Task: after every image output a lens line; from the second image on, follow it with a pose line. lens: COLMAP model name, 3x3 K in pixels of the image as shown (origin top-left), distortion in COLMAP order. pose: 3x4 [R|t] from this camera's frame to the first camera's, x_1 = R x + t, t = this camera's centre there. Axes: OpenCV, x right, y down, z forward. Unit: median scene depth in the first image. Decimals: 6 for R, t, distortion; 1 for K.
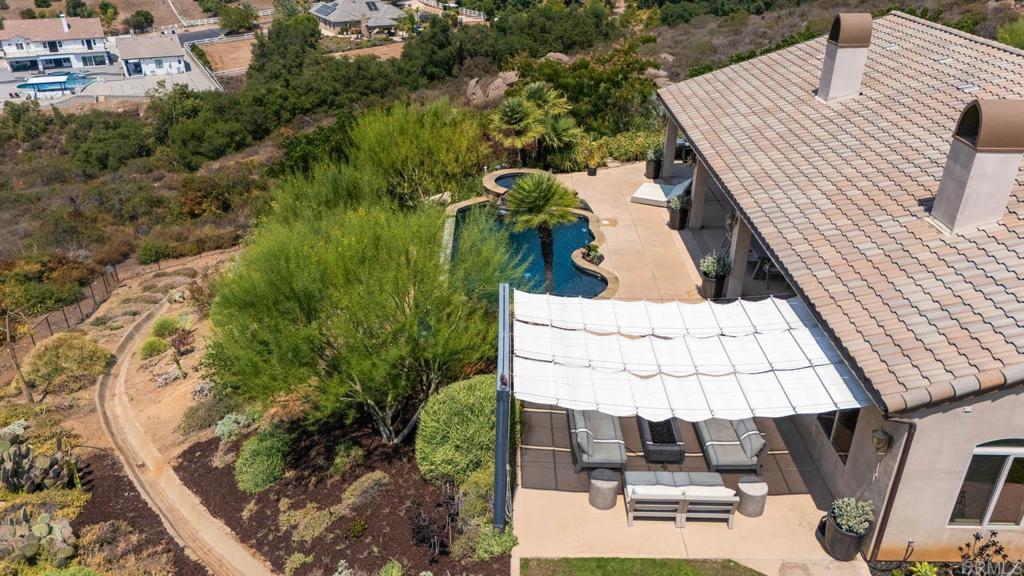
lens RADIAL K [[751.8, 0, 512.0], [0, 751.8, 288.0], [0, 0, 1]] dist [0.074436, -0.071403]
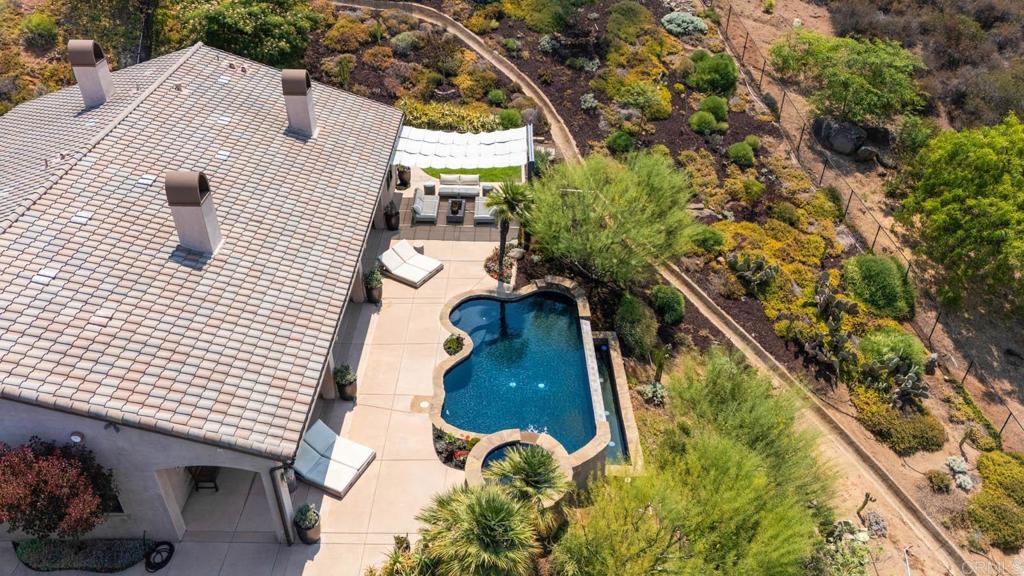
lens RADIAL K [[751.8, 0, 512.0], [0, 751.8, 288.0], [0, 0, 1]] dist [0.074436, -0.071403]
pose [[-0.999855, -0.015283, -0.007572, 0.038465], [-0.013690, 0.454308, 0.890740, -1.225234], [-0.010173, 0.890714, -0.454451, 1.660174]]
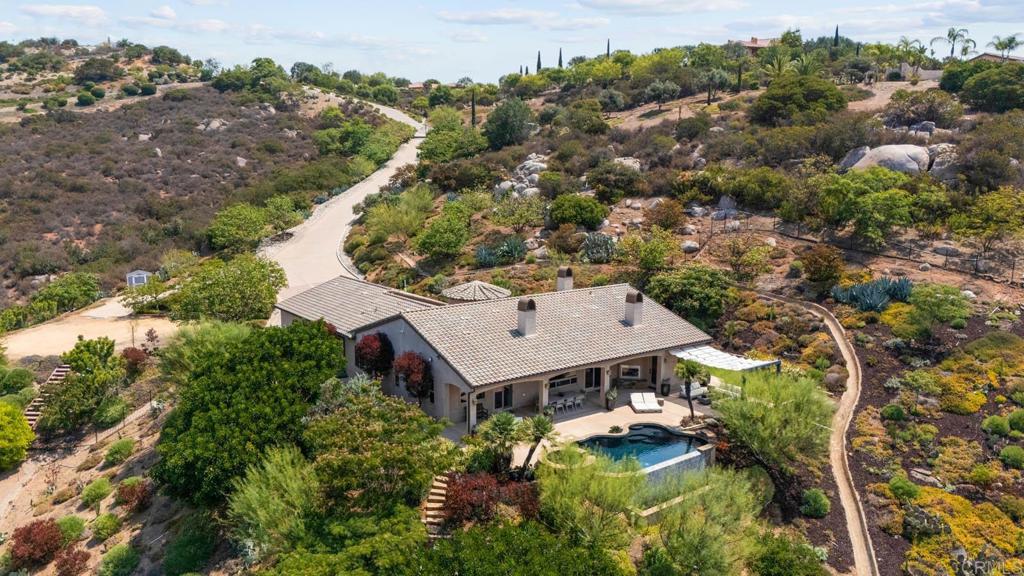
lens RADIAL K [[751.8, 0, 512.0], [0, 751.8, 288.0], [0, 0, 1]] dist [0.074436, -0.071403]
pose [[-0.600618, -0.133619, 0.788292, -1.356022], [0.362961, 0.832922, 0.417732, -1.410734], [-0.712403, 0.537016, -0.451770, 2.146616]]
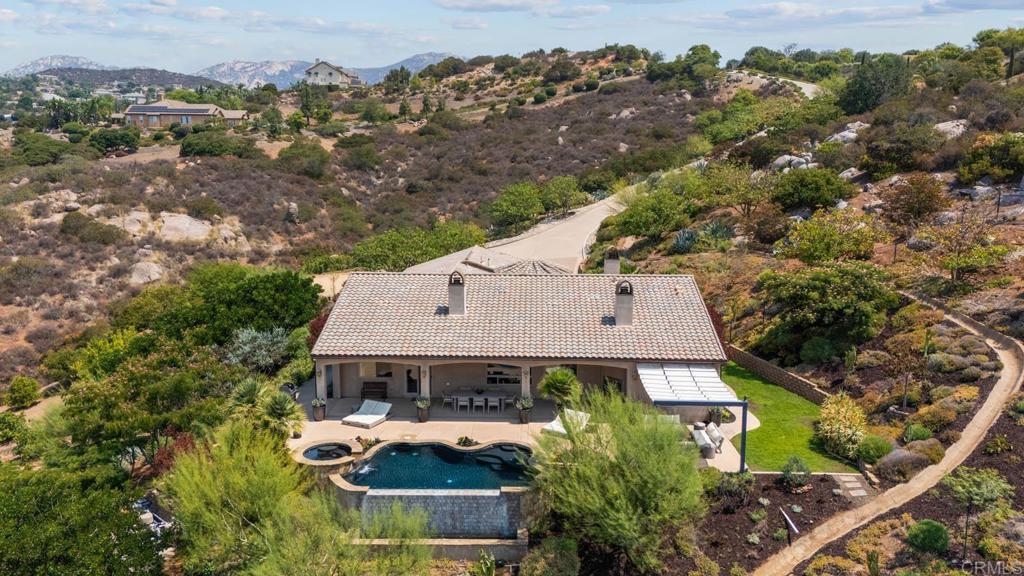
lens RADIAL K [[751.8, 0, 512.0], [0, 751.8, 288.0], [0, 0, 1]] dist [0.074436, -0.071403]
pose [[0.032762, -0.168987, 0.985074, -1.493916], [0.459734, 0.877693, 0.135276, -0.542535], [-0.887452, 0.448440, 0.106444, 0.740142]]
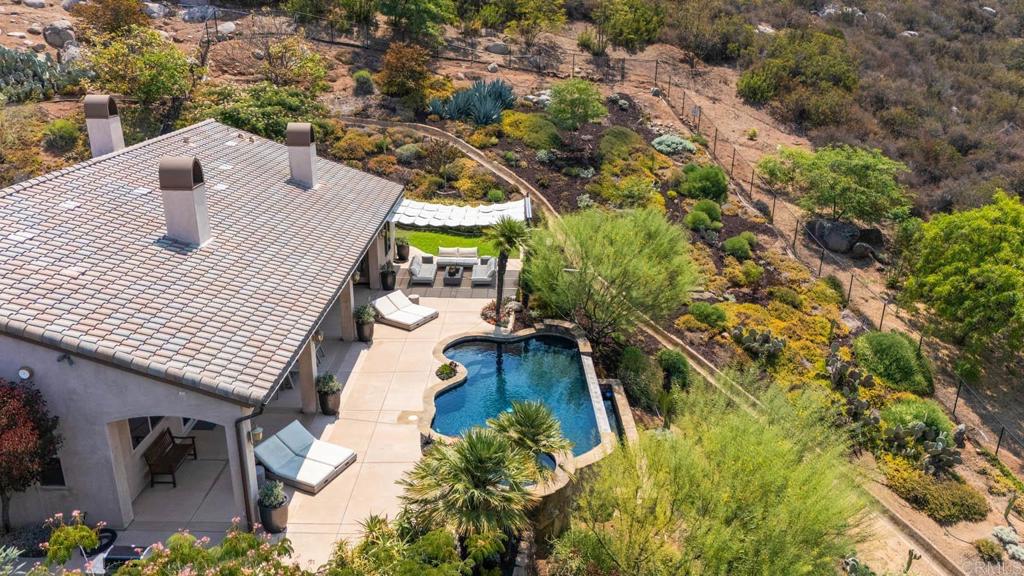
lens RADIAL K [[751.8, 0, 512.0], [0, 751.8, 288.0], [0, 0, 1]] dist [0.074436, -0.071403]
pose [[-0.999877, -0.015604, -0.001468, 0.026103], [-0.011612, 0.674634, 0.738061, -1.020993], [-0.010526, 0.737987, -0.674733, 1.875455]]
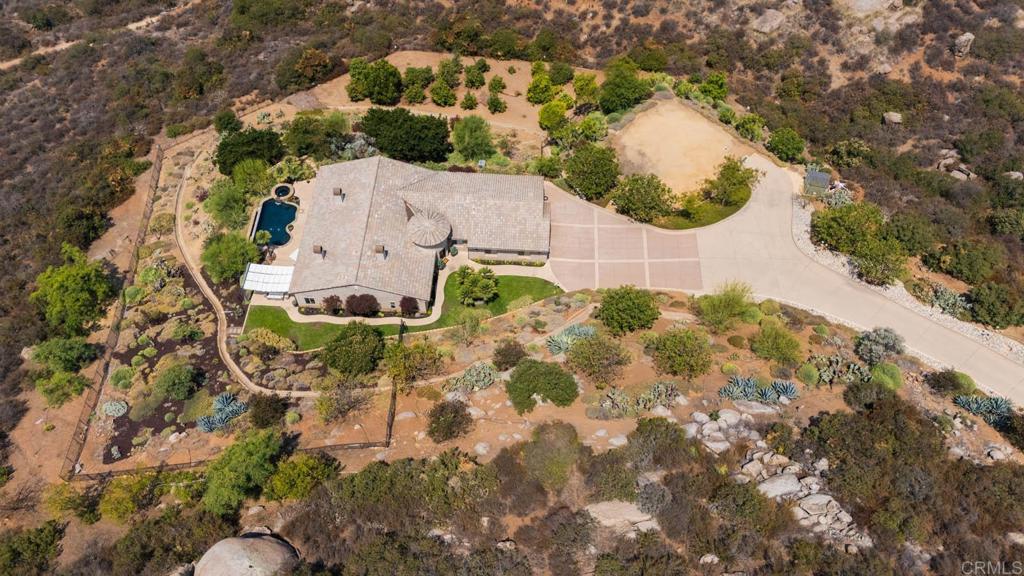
lens RADIAL K [[751.8, 0, 512.0], [0, 751.8, 288.0], [0, 0, 1]] dist [0.074436, -0.071403]
pose [[0.998861, 0.045354, -0.014809, 1.658330], [-0.032428, 0.873062, 0.486530, -2.154233], [0.034995, -0.485496, 0.873538, -3.282333]]
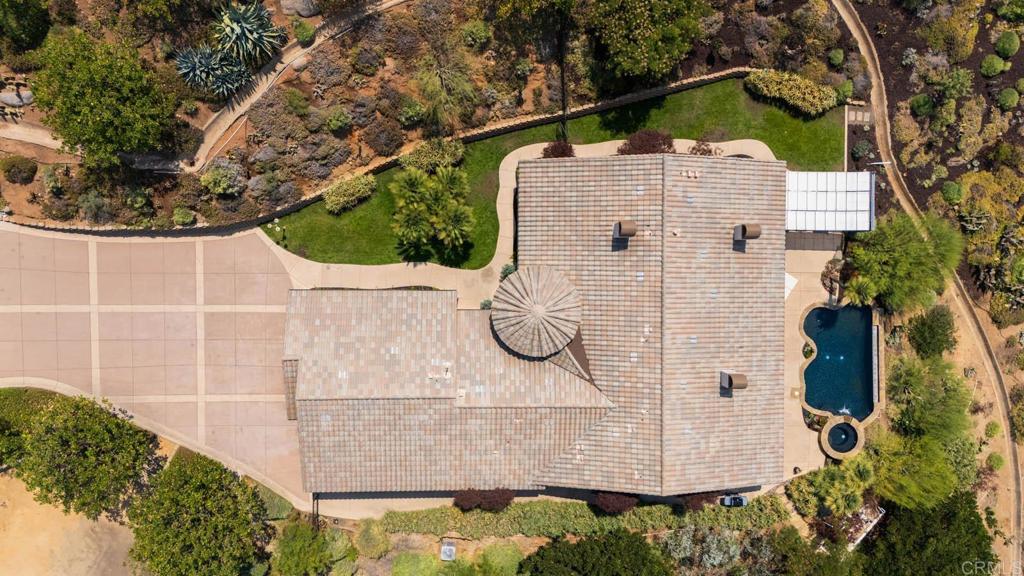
lens RADIAL K [[751.8, 0, 512.0], [0, 751.8, 288.0], [0, 0, 1]] dist [0.074436, -0.071403]
pose [[-0.998859, -0.001353, -0.047742, 1.233666], [-0.041393, -0.474167, 0.879461, -2.139653], [-0.023828, 0.880434, 0.473570, -0.193648]]
